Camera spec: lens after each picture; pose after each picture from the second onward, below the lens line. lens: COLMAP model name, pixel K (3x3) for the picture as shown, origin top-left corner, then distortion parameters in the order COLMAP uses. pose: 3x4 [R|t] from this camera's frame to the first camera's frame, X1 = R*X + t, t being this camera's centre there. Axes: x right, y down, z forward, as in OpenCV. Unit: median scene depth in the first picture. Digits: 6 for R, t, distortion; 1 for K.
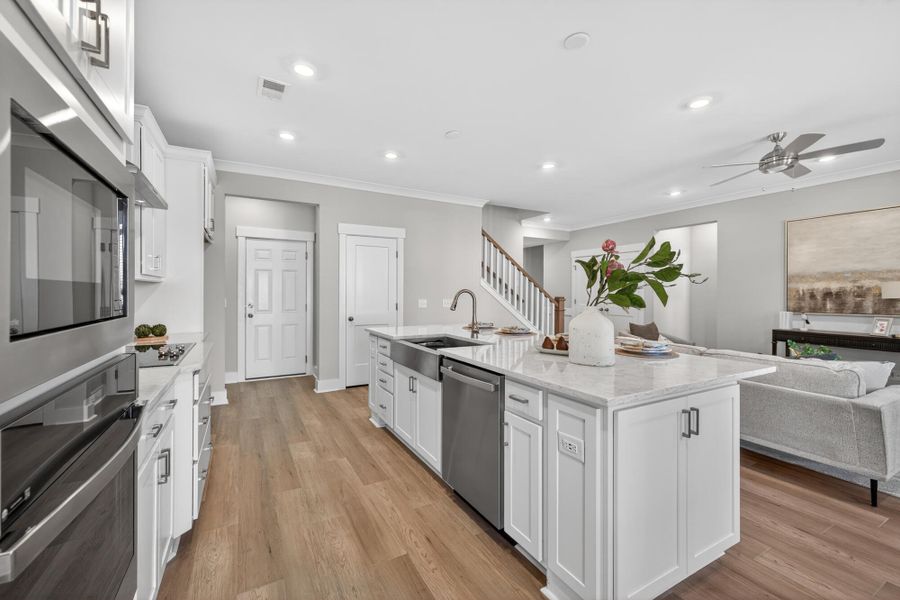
lens RADIAL K [[376.9, 0, 453.3], [0, 376.9, 294.3], [0, 0, 1]] dist [0.007900, -0.000158]
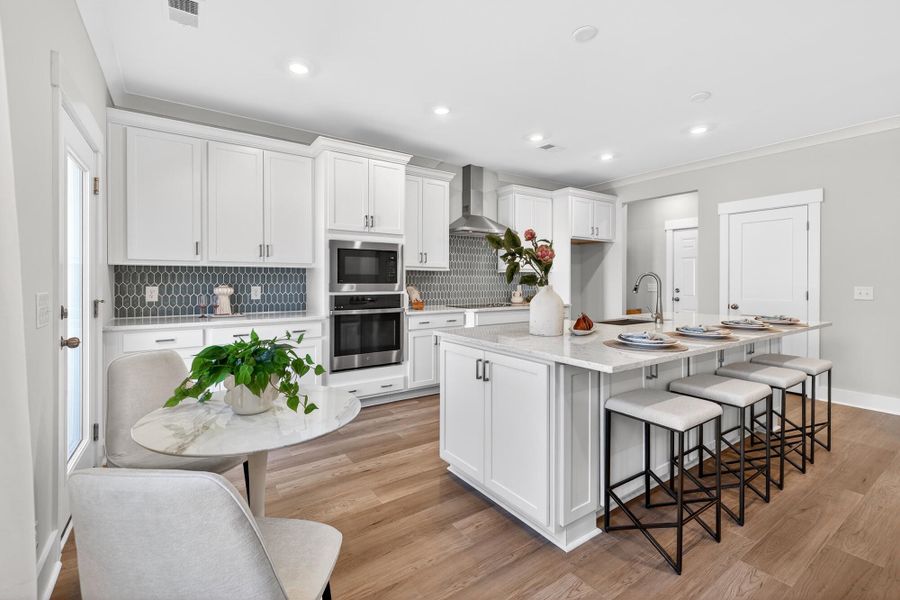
lens RADIAL K [[396.5, 0, 444.8], [0, 396.5, 283.3], [0, 0, 1]] dist [0.013037, -0.000106]
pose [[0.091444, 0.000963, -0.995810, 0.666237], [-0.000872, 0.999999, 0.000887, 0.009413], [0.995810, 0.000788, 0.091445, 0.245069]]
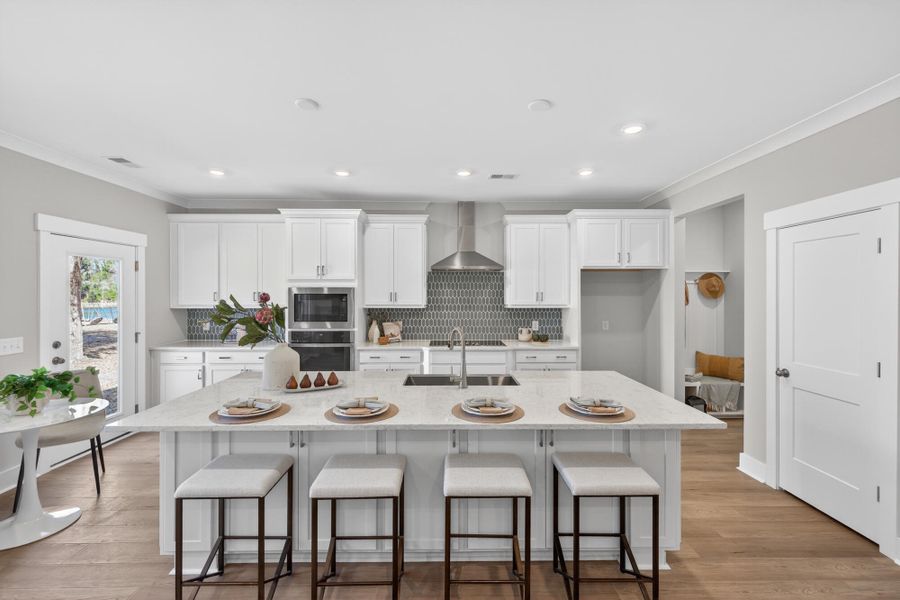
lens RADIAL K [[388.3, 0, 456.5], [0, 388.3, 294.7], [0, 0, 1]] dist [0.008502, -0.000121]
pose [[-0.472005, -0.002817, -0.881591, 0.533029], [-0.003218, 0.999994, -0.001473, -0.056350], [0.881590, 0.002142, -0.472011, 0.915386]]
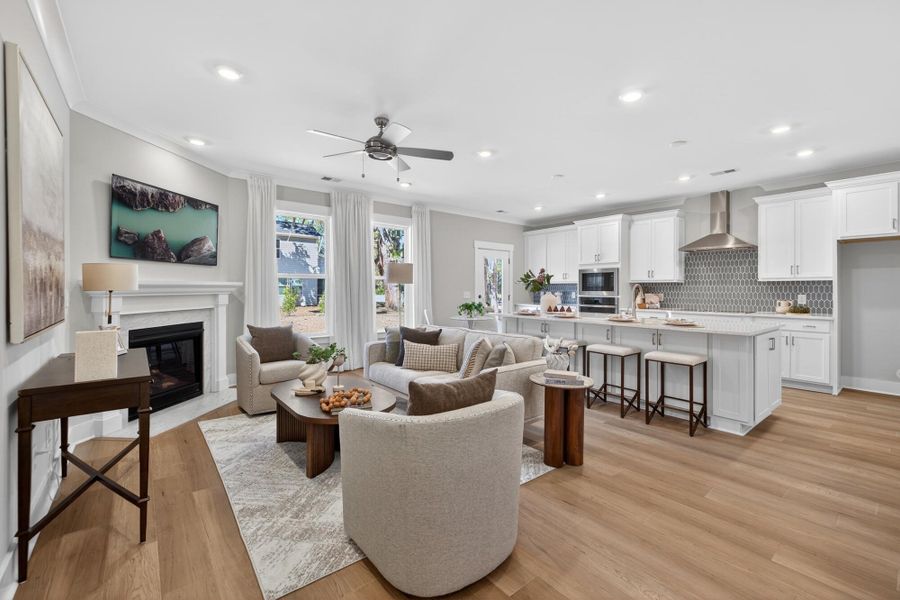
lens RADIAL K [[388.3, 0, 456.5], [0, 388.3, 294.7], [0, 0, 1]] dist [0.008502, -0.000121]
pose [[-0.981974, -0.001899, -0.189004, 0.652195], [-0.005051, 0.999856, 0.016198, 0.003413], [0.188946, 0.016861, -0.981843, 1.523016]]
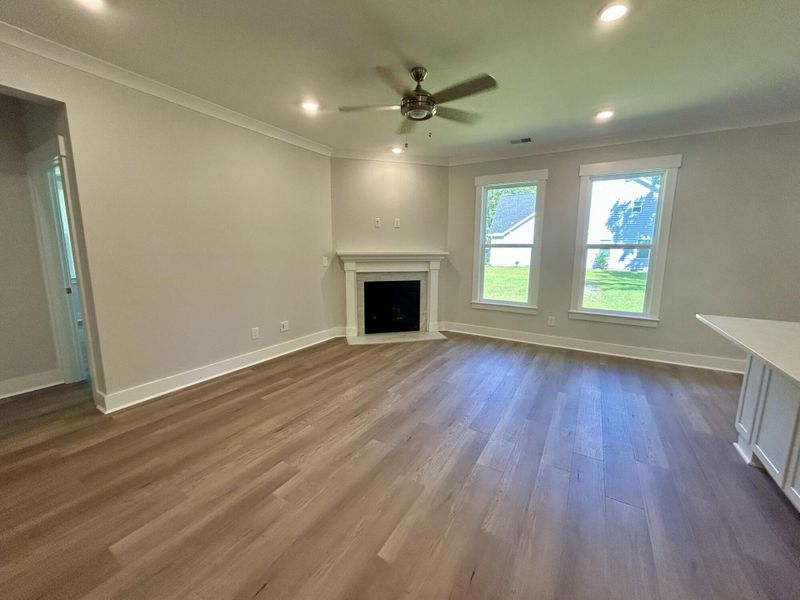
lens RADIAL K [[323.6, 0, 400.8], [0, 323.6, 295.7], [0, 0, 1]] dist [-0.001603, -0.000246]
pose [[-0.498467, -0.128554, 0.857324, 0.144210], [-0.007827, 0.989571, 0.143833, -0.020882], [-0.866873, 0.064986, -0.494275, 1.083913]]
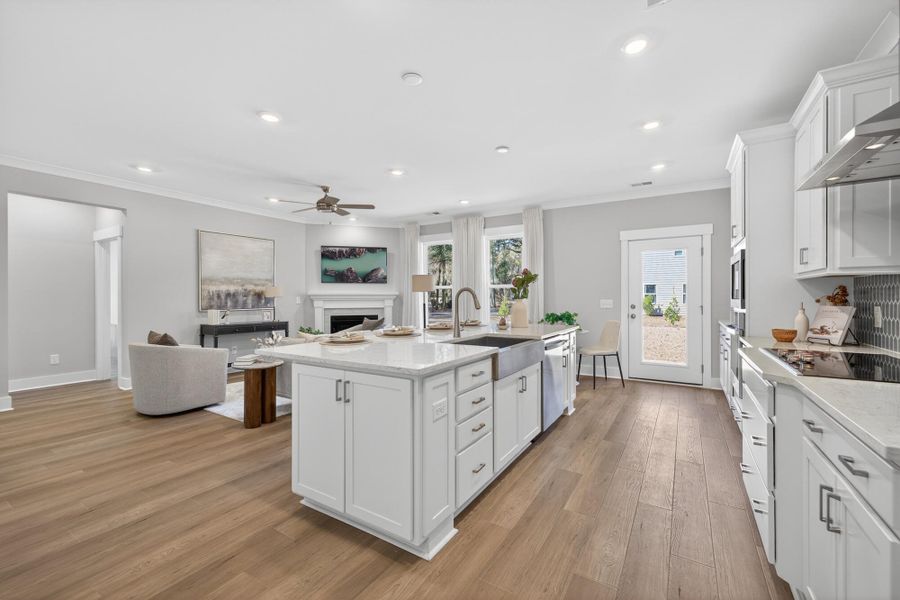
lens RADIAL K [[378.6, 0, 446.5], [0, 378.6, 297.9], [0, 0, 1]] dist [0.013371, -0.000221]
pose [[-0.477899, -0.004411, 0.878403, -0.528611], [0.000851, 0.999985, 0.005485, 0.004310], [-0.878414, 0.003369, -0.477888, 0.987952]]
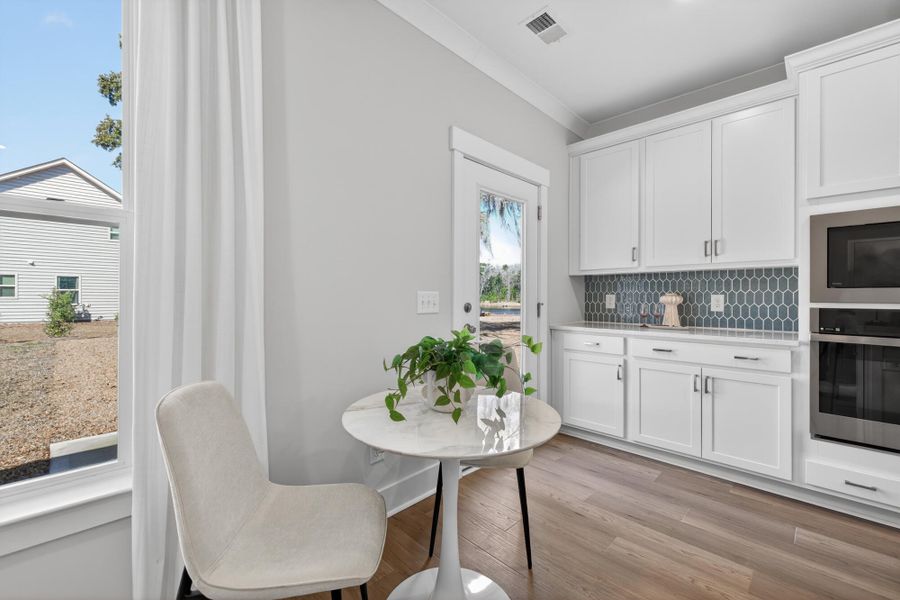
lens RADIAL K [[378.6, 0, 446.5], [0, 378.6, 297.9], [0, 0, 1]] dist [0.013371, -0.000221]
pose [[-0.960991, -0.008556, -0.276449, 0.413767], [-0.008817, 0.999961, -0.000301, 0.025618], [0.276441, 0.002148, -0.961029, 0.407266]]
